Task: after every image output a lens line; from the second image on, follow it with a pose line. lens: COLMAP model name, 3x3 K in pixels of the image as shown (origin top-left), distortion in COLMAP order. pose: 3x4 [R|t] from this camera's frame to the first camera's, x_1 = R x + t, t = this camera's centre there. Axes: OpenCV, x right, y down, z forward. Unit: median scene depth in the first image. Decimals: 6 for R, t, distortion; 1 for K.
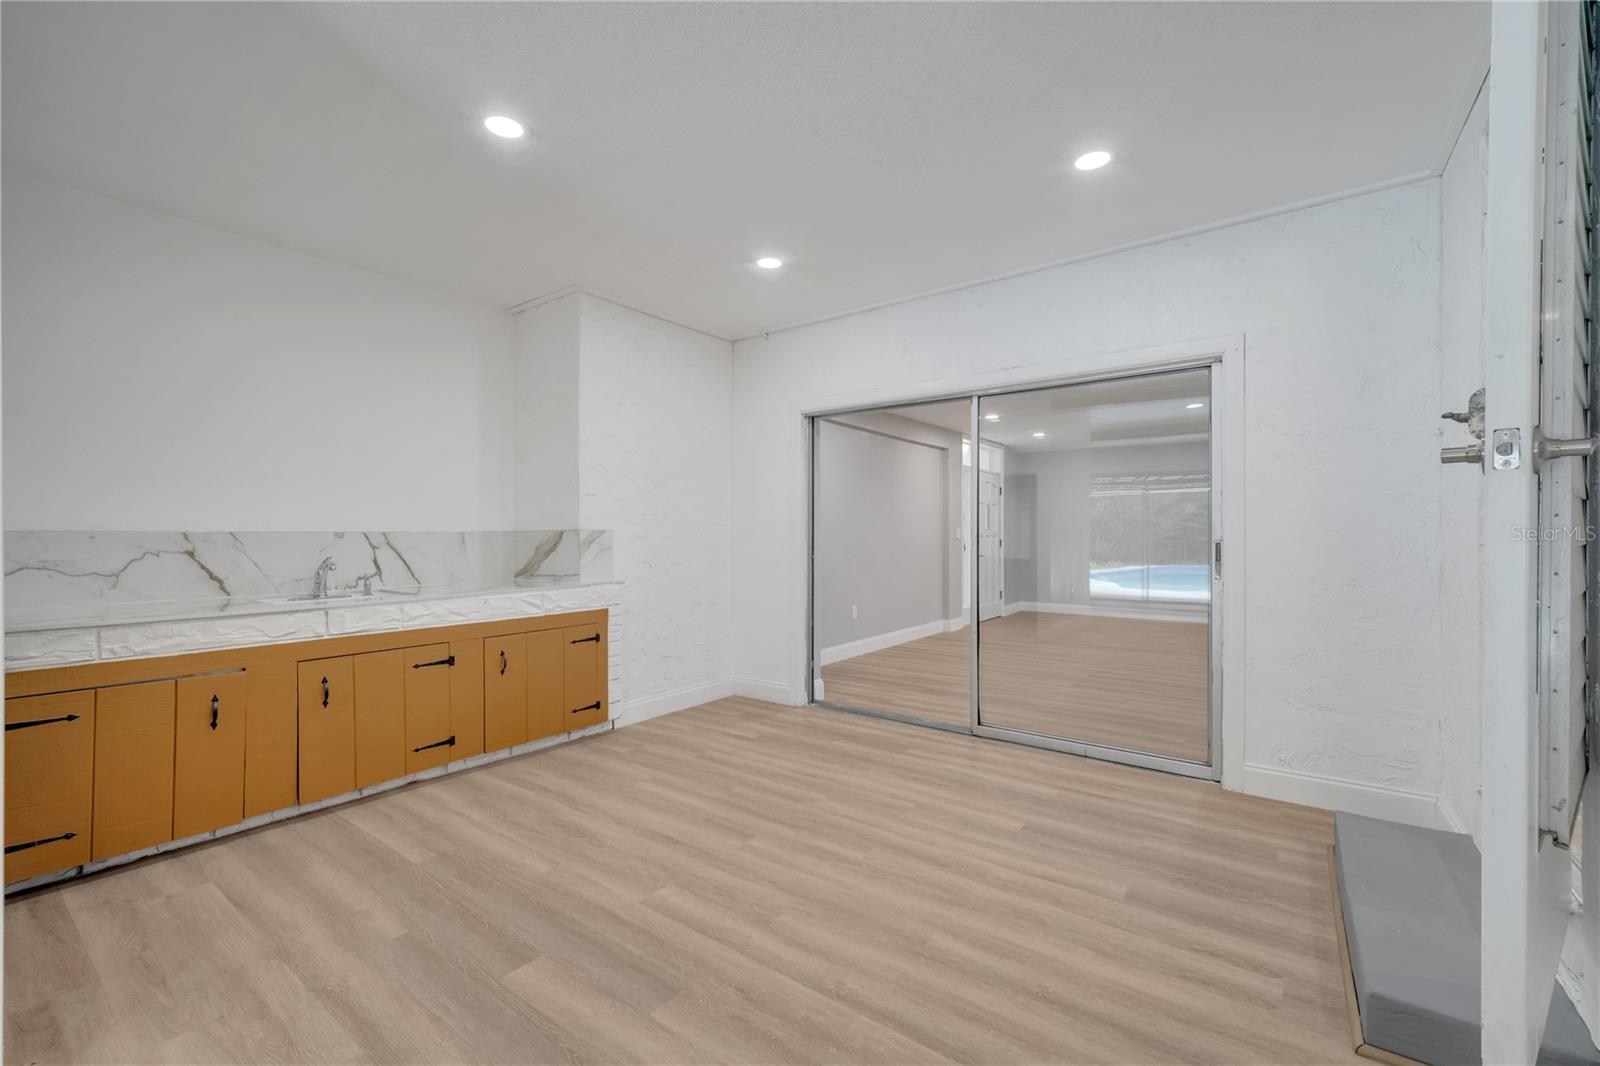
lens RADIAL K [[644.6, 0, 802.1], [0, 644.6, 533.8], [0, 0, 1]] dist [0.010526, -0.003004]
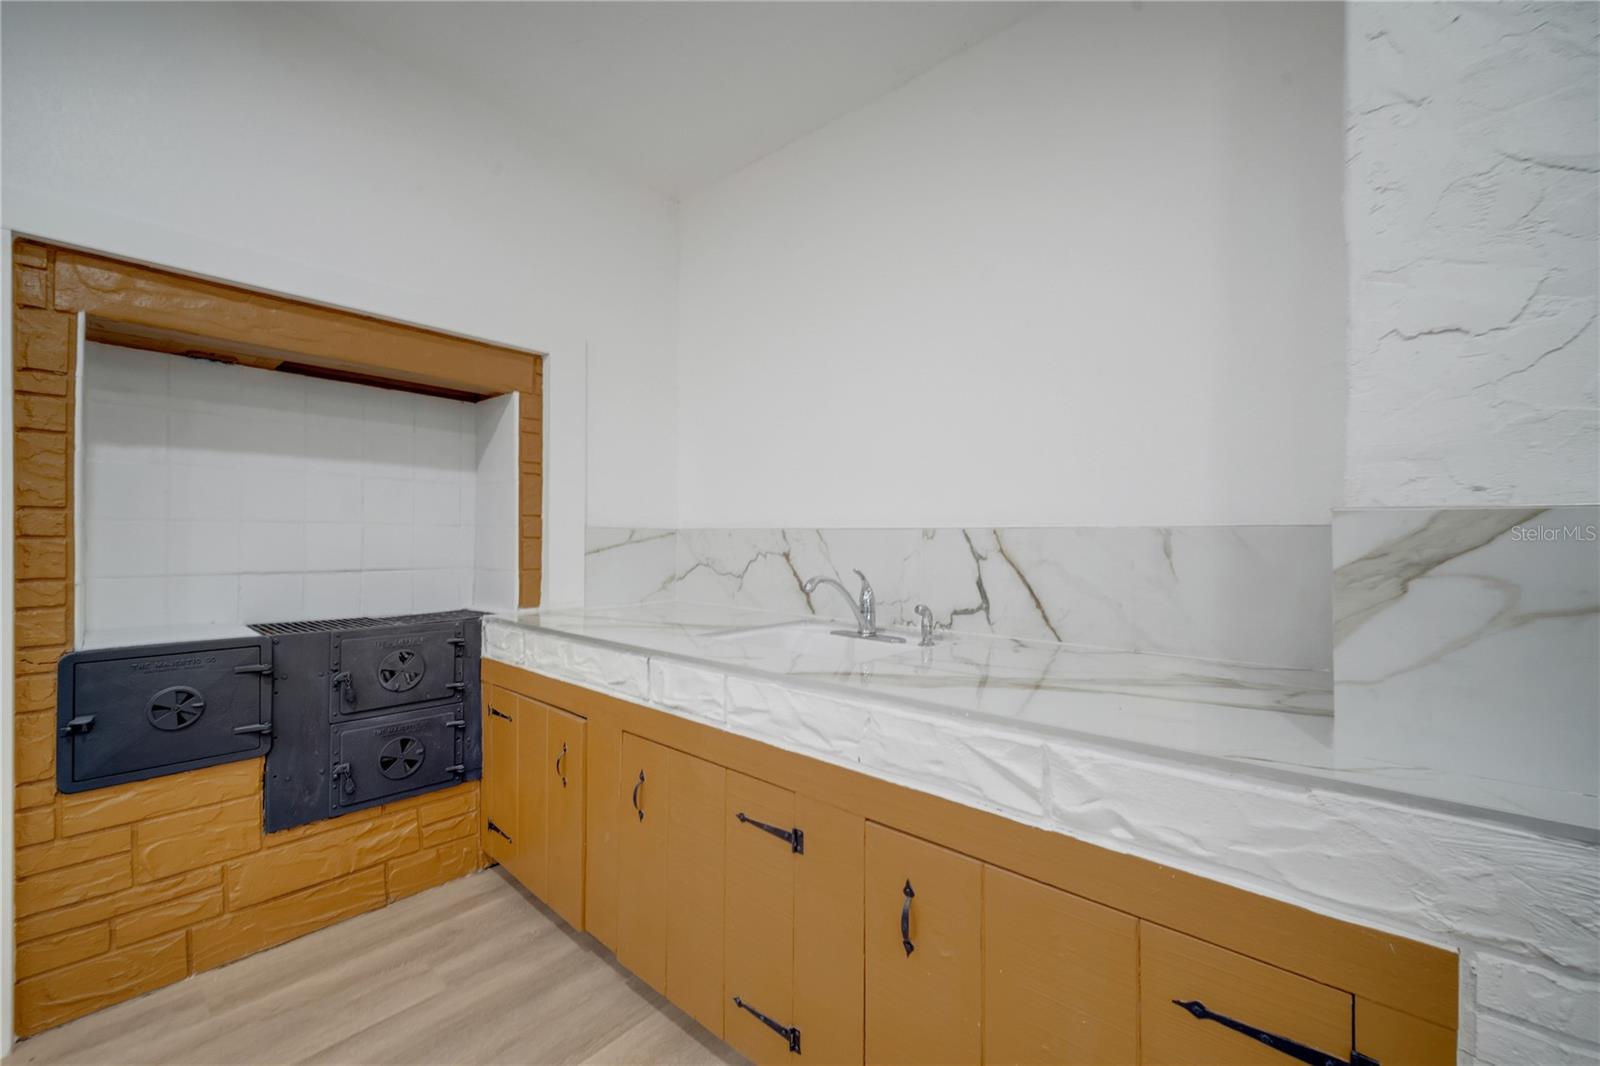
lens RADIAL K [[644.6, 0, 802.7], [0, 644.6, 536.8], [0, 0, 1]] dist [0.010526, -0.003004]
pose [[-0.087621, 0.001328, -0.996153, -0.125733], [-0.007753, 0.999968, 0.002015, 0.004401], [0.996124, 0.007900, -0.087608, 0.940879]]
